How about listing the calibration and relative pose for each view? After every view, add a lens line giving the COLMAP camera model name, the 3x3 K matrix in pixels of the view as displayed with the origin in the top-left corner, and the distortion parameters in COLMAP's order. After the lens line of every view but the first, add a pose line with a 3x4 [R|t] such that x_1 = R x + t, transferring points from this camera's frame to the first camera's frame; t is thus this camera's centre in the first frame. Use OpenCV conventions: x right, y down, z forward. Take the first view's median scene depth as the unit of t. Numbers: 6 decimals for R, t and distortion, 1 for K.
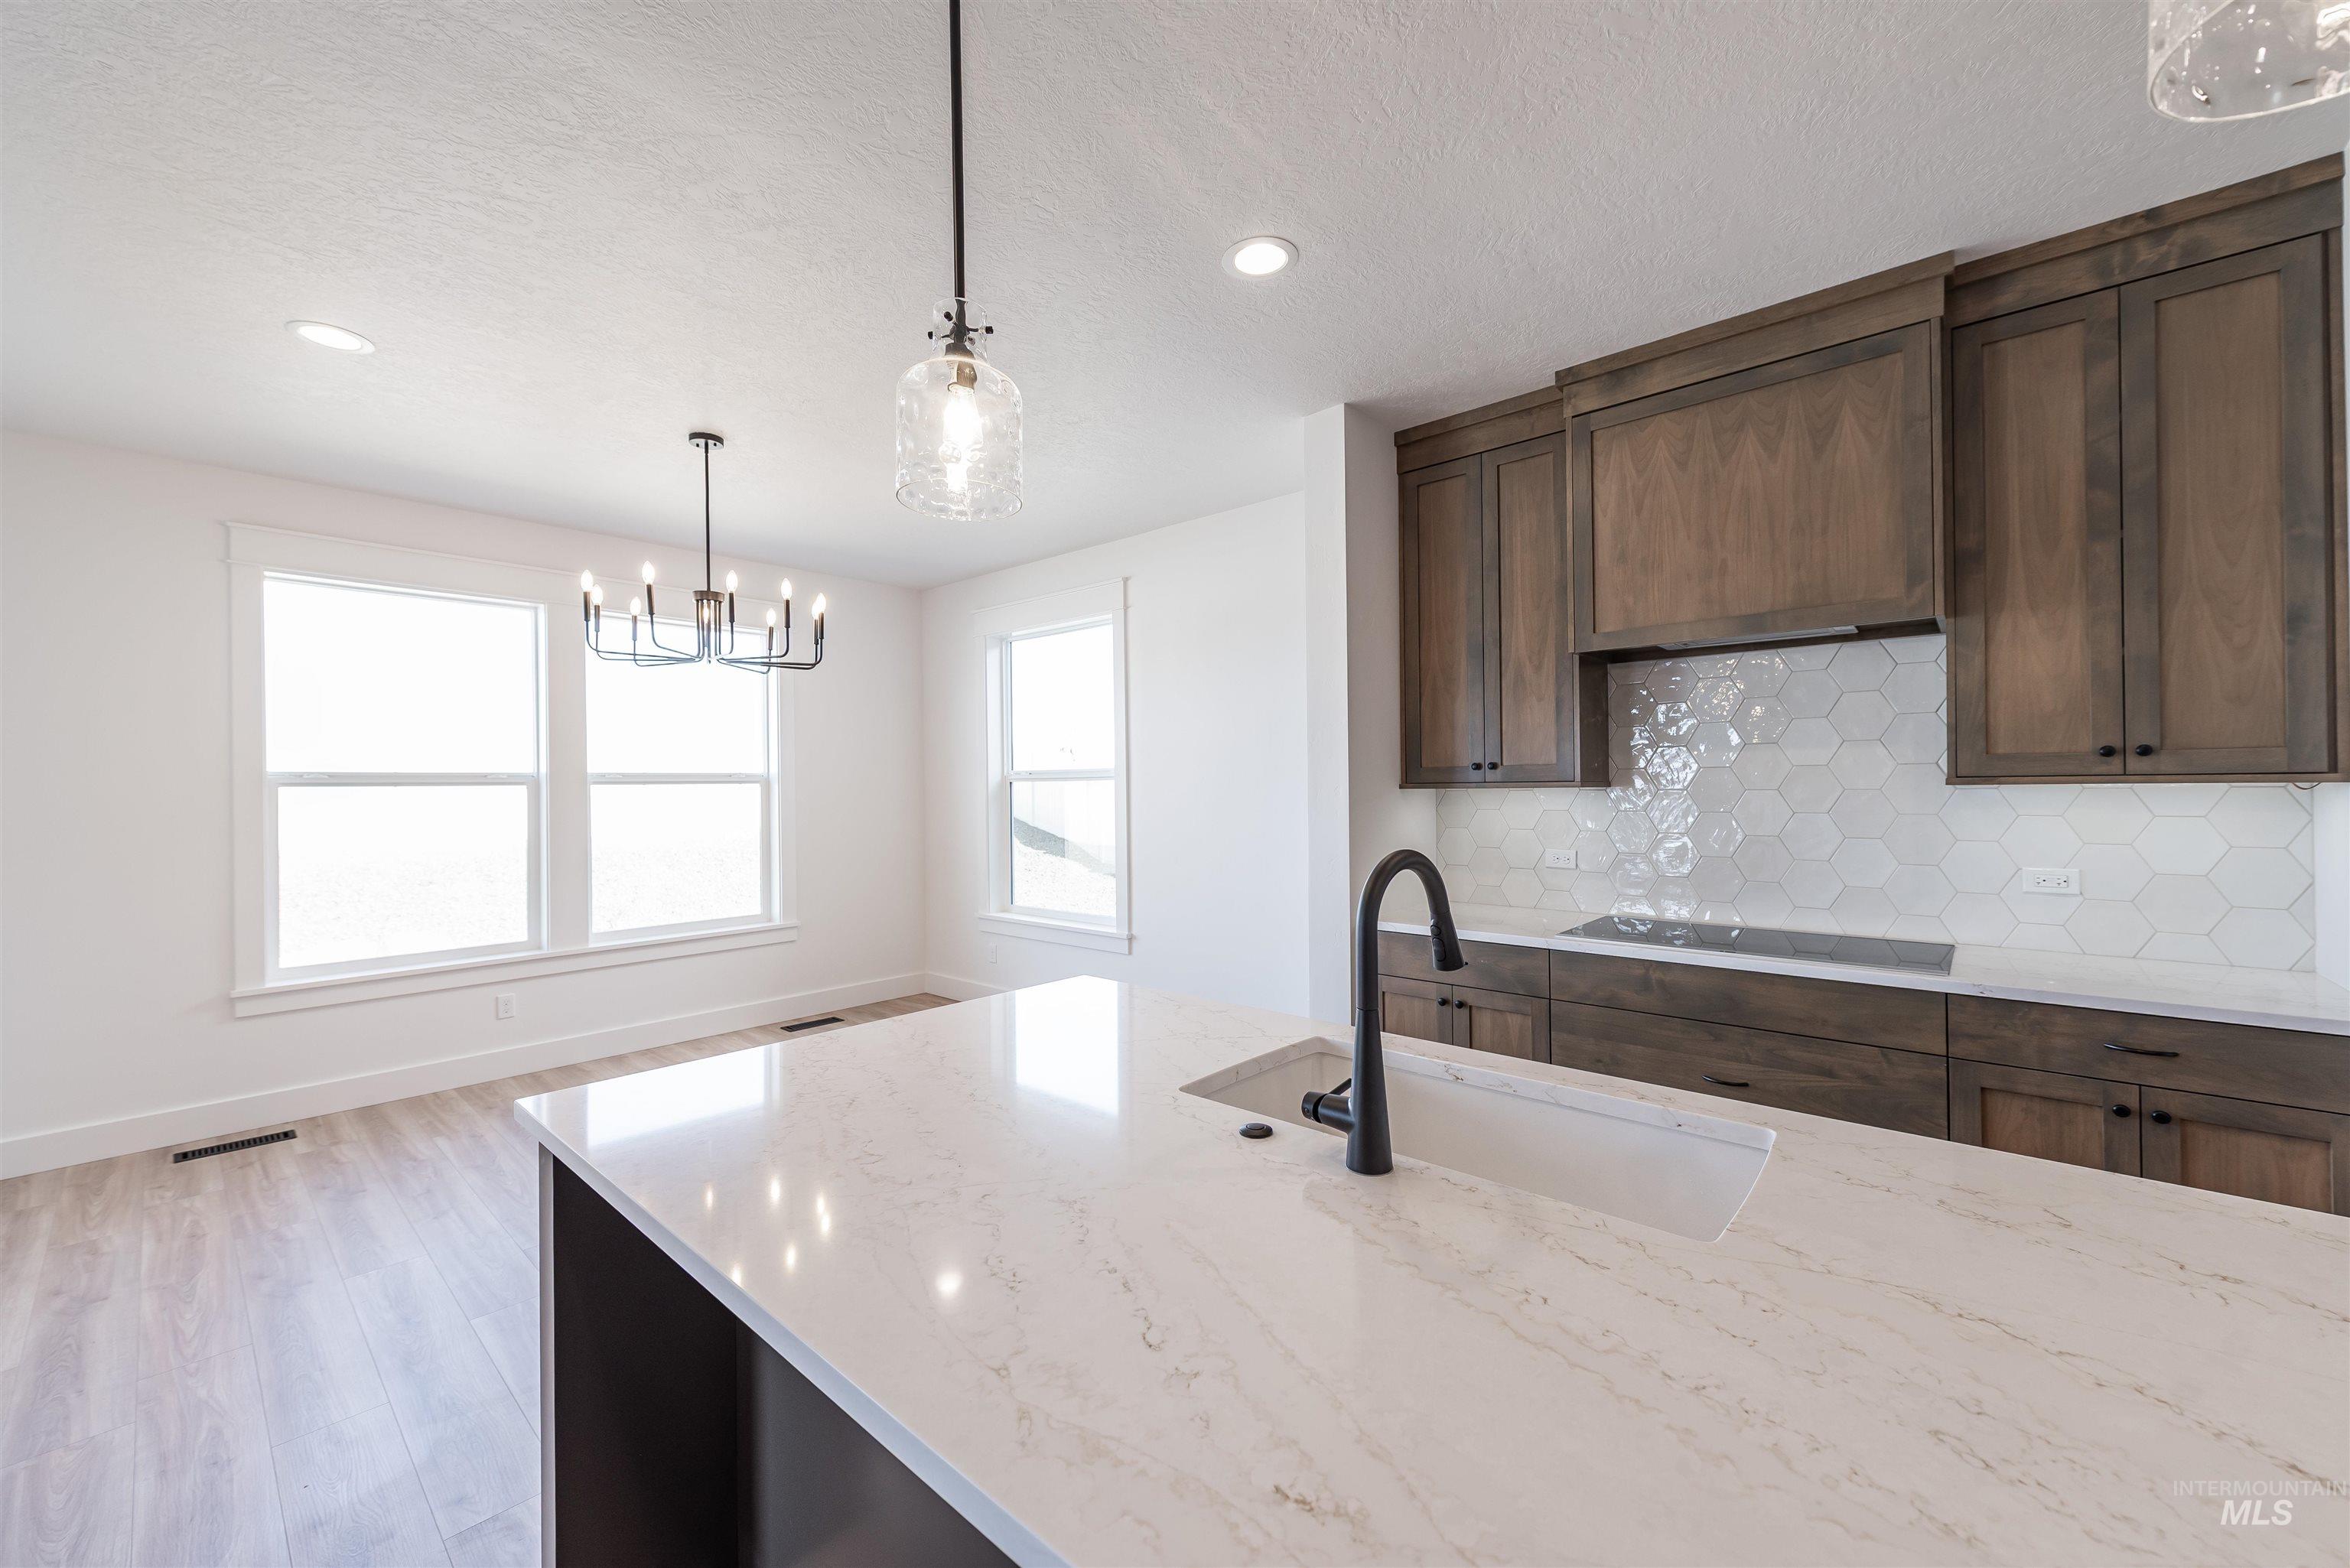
lens RADIAL K [[911.7, 0, 1180.8], [0, 911.7, 805.9], [0, 0, 1]] dist [0.011139, -0.003500]
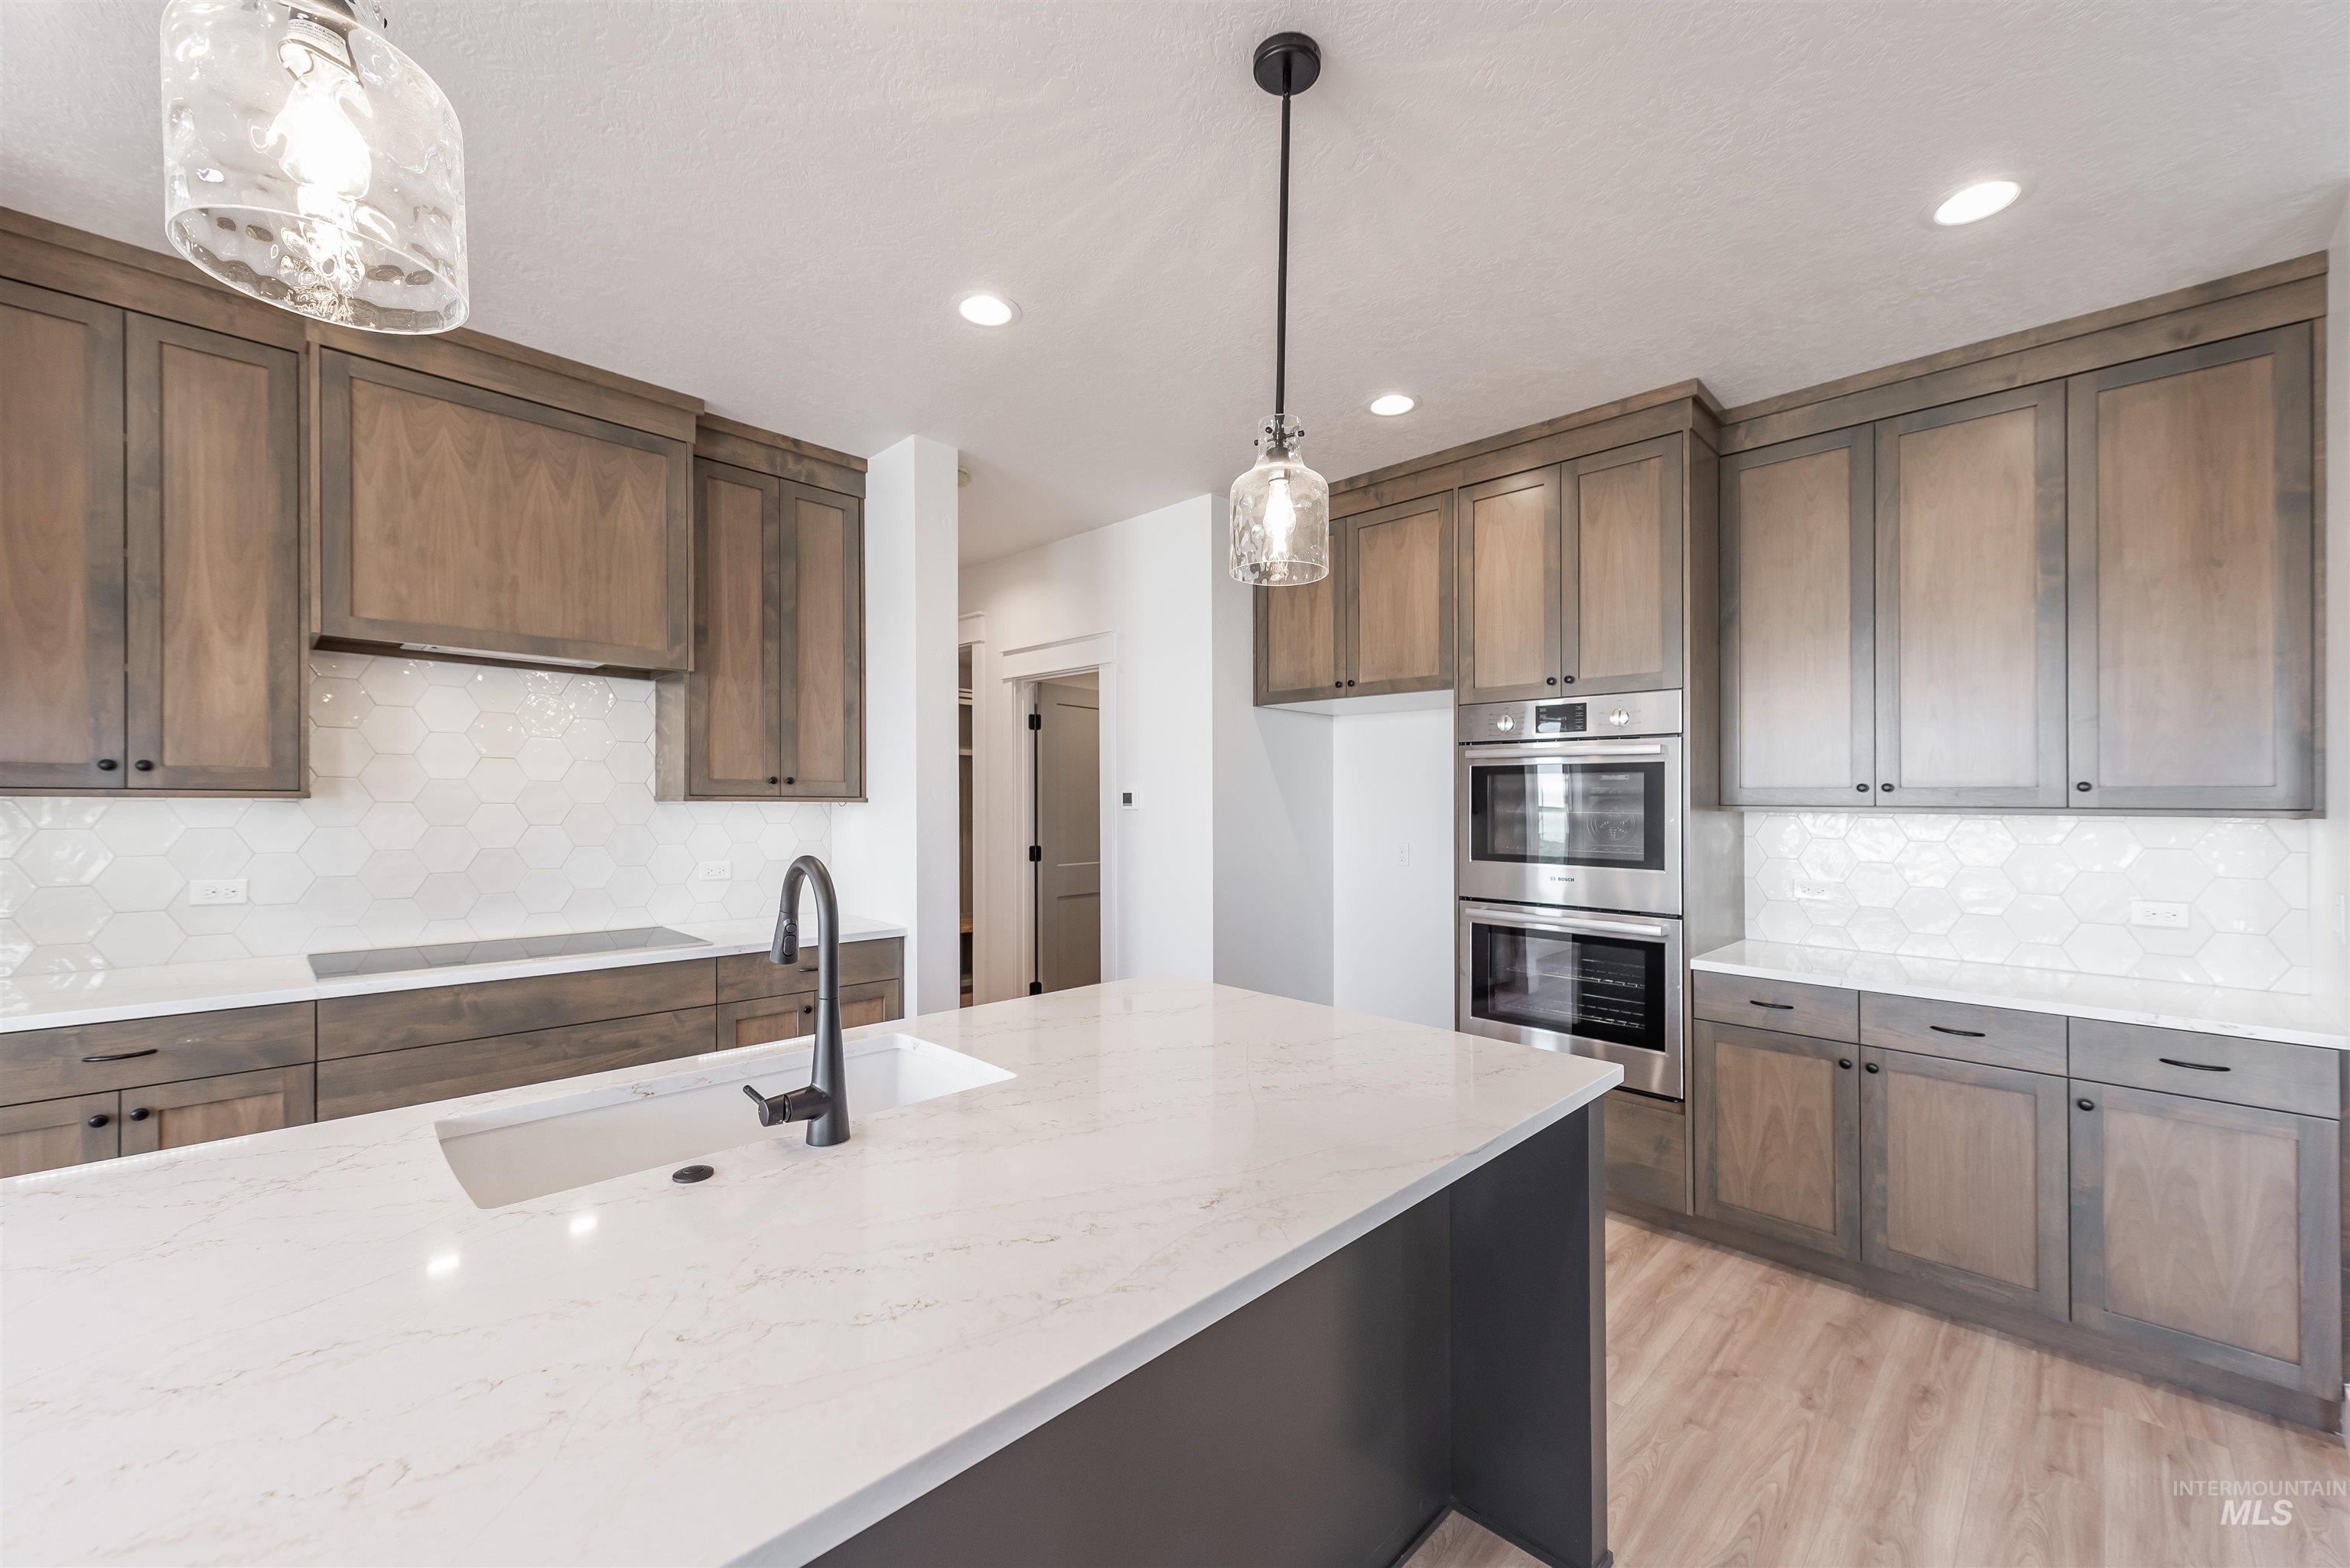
lens RADIAL K [[911.7, 0, 1153.0], [0, 911.7, 816.0], [0, 0, 1]] dist [0.011139, -0.003500]
pose [[0.070707, -0.003785, 0.997490, -0.440469], [0.010113, 0.999944, 0.003078, 0.000732], [-0.997446, 0.009870, 0.070742, 0.263634]]
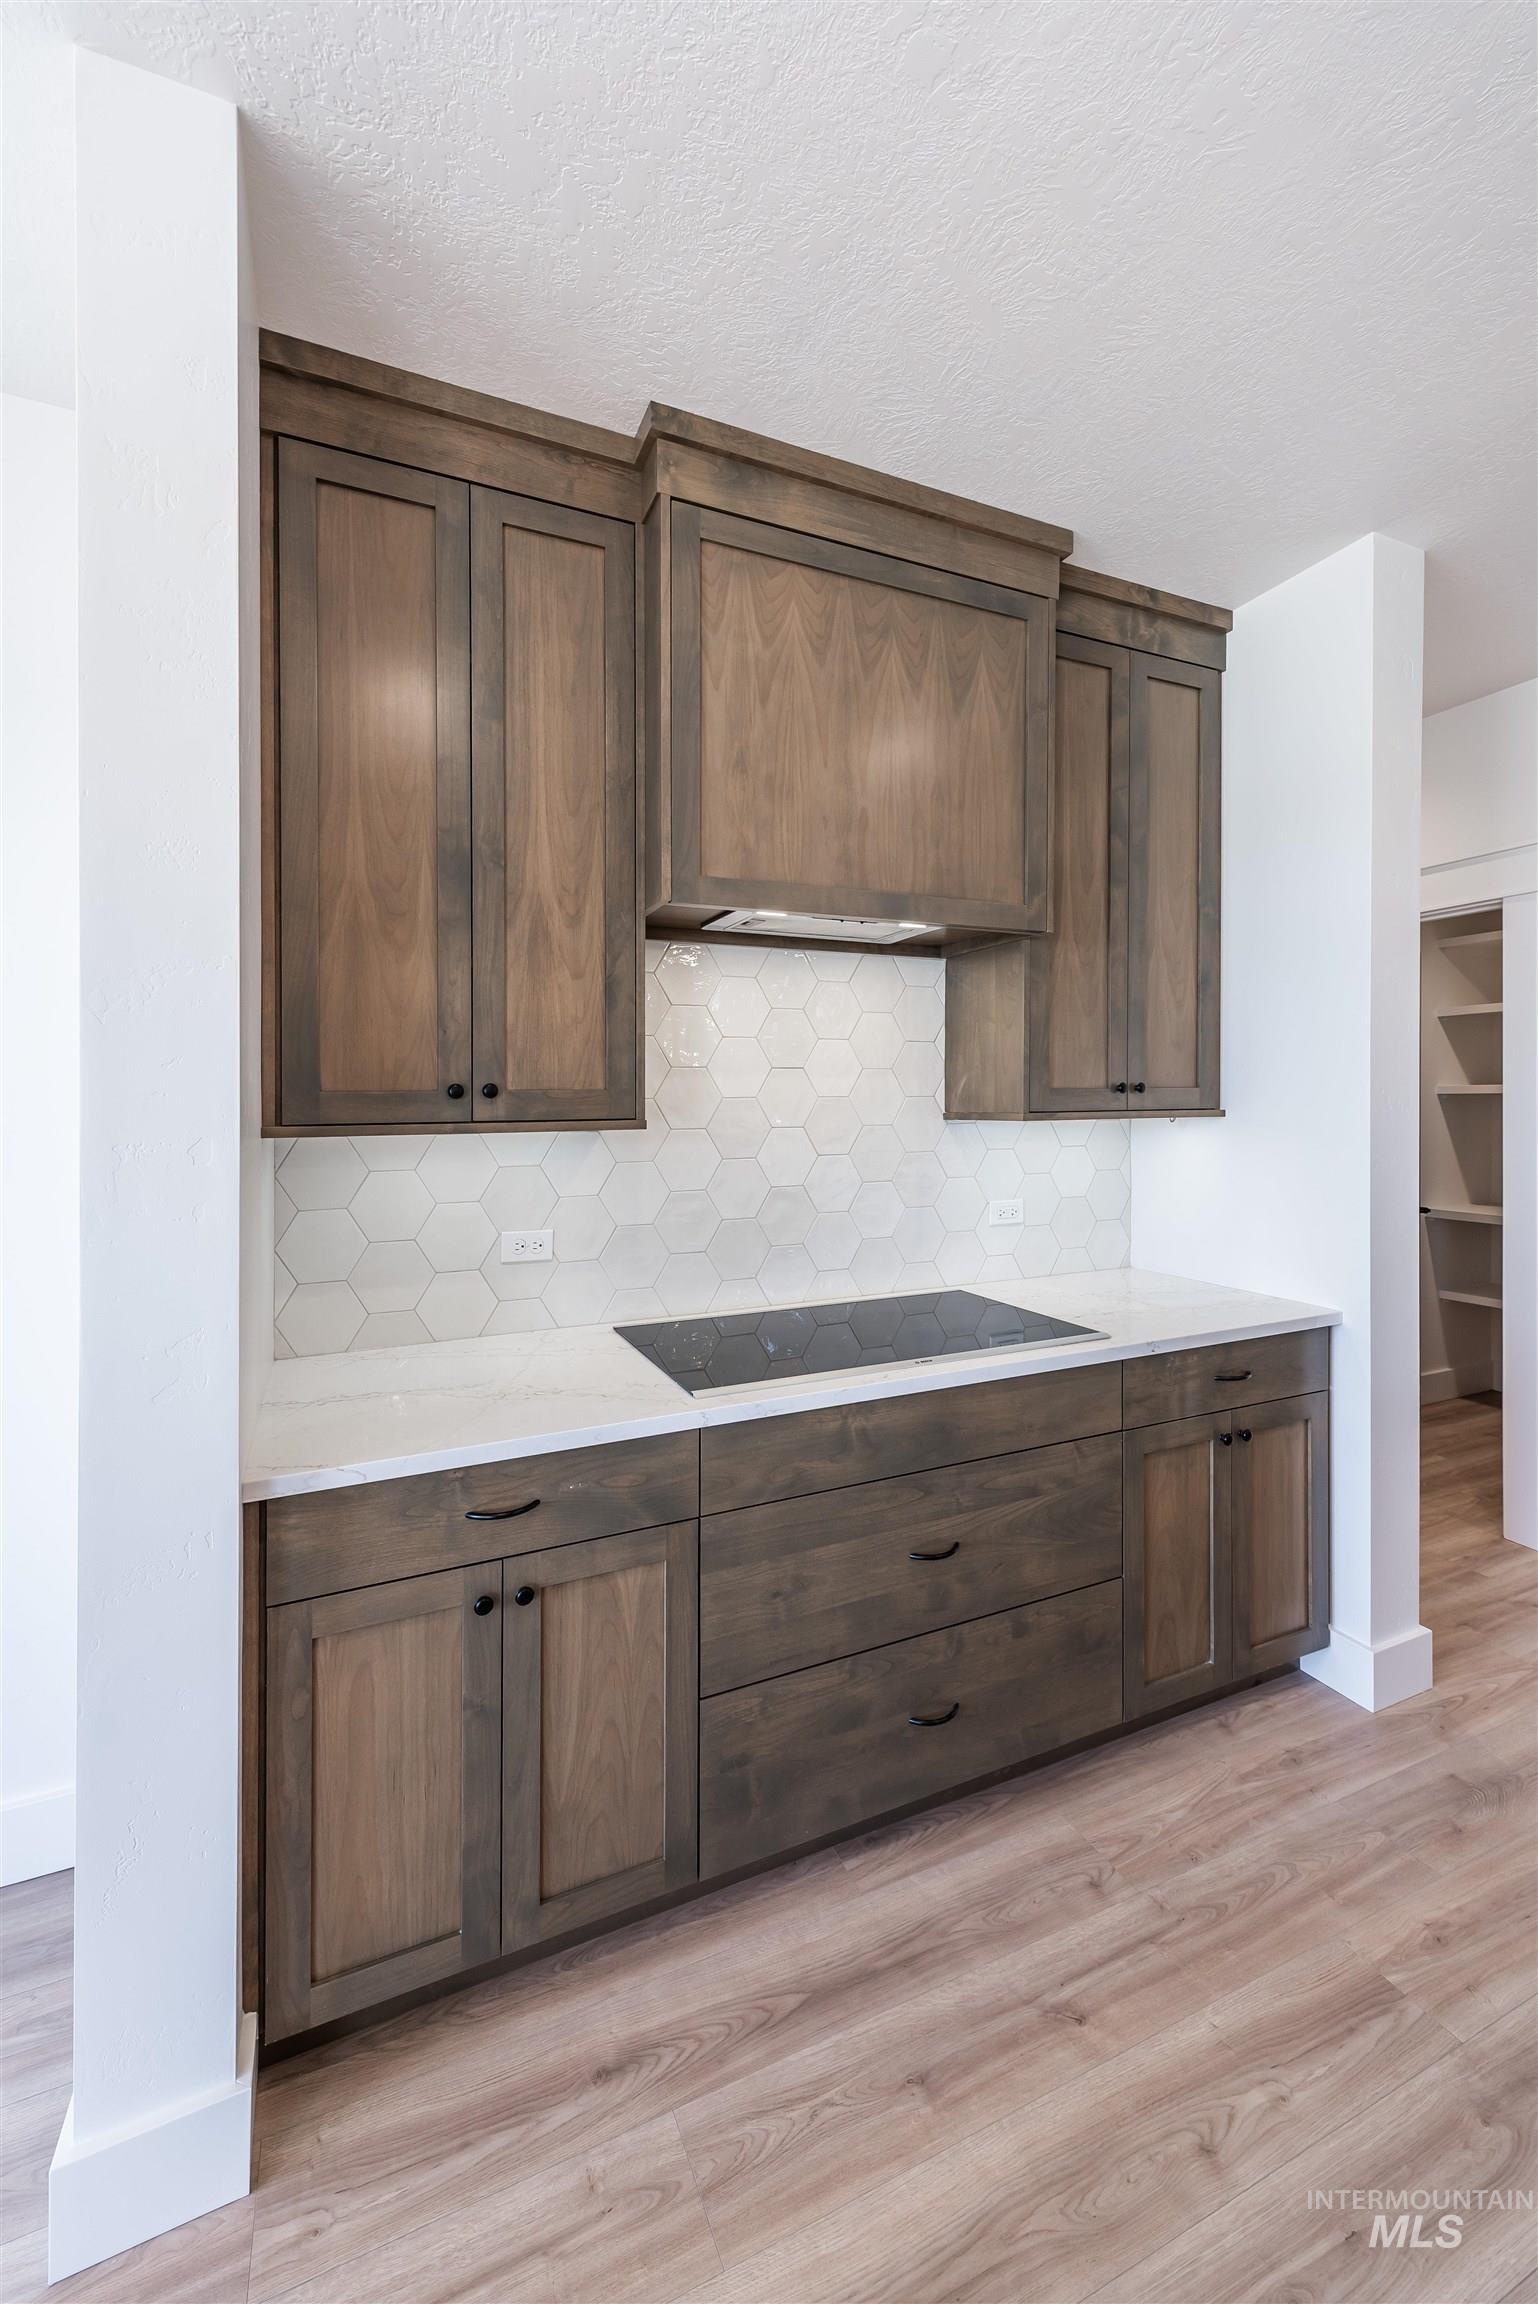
lens RADIAL K [[893.9, 0, 759.8], [0, 893.9, 1105.6], [0, 0, 1]] dist [0.011139, -0.003500]
pose [[0.412356, 0.003758, 0.911015, -0.091312], [0.026387, 0.999523, -0.016066, -0.033181], [-0.910640, 0.030664, 0.412060, 0.935511]]
